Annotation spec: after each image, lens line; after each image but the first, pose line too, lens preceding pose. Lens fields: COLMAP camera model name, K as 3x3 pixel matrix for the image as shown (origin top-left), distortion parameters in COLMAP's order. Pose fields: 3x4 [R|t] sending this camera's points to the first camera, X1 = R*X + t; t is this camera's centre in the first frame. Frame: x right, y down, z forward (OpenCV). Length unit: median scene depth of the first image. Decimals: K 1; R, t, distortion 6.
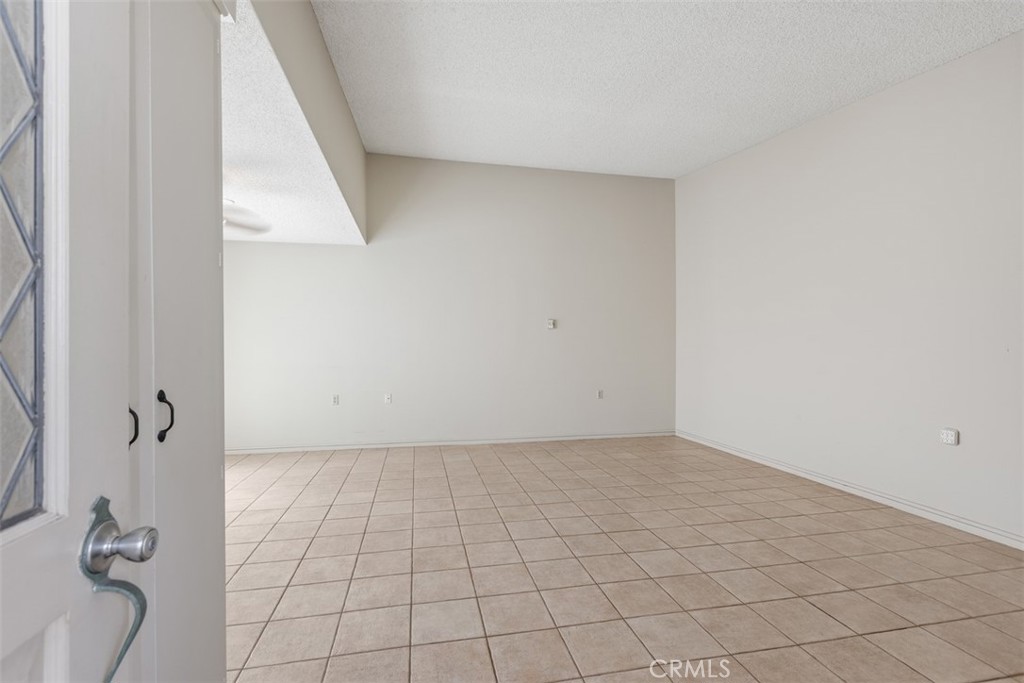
lens RADIAL K [[458.8, 0, 511.8], [0, 458.8, 346.7], [0, 0, 1]] dist [0.005432, -0.000969]
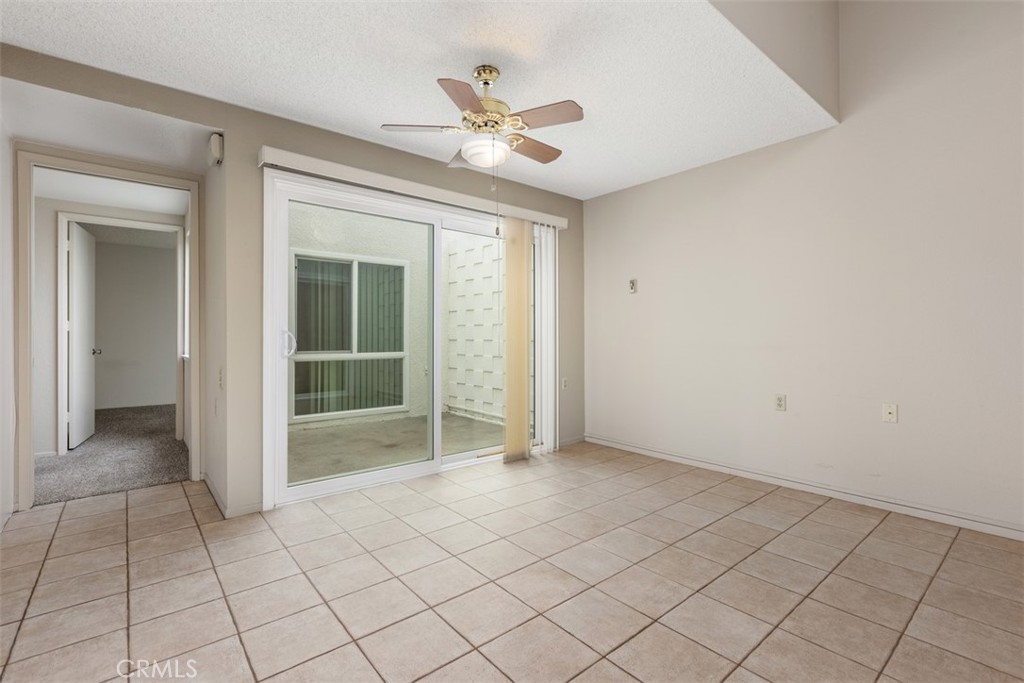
lens RADIAL K [[458.8, 0, 510.7], [0, 458.8, 333.9], [0, 0, 1]] dist [0.005432, -0.000969]
pose [[0.464512, -0.002198, -0.885564, -0.016424], [0.009281, 0.999954, 0.002387, 0.022001], [0.885518, -0.009328, 0.464511, 0.416921]]
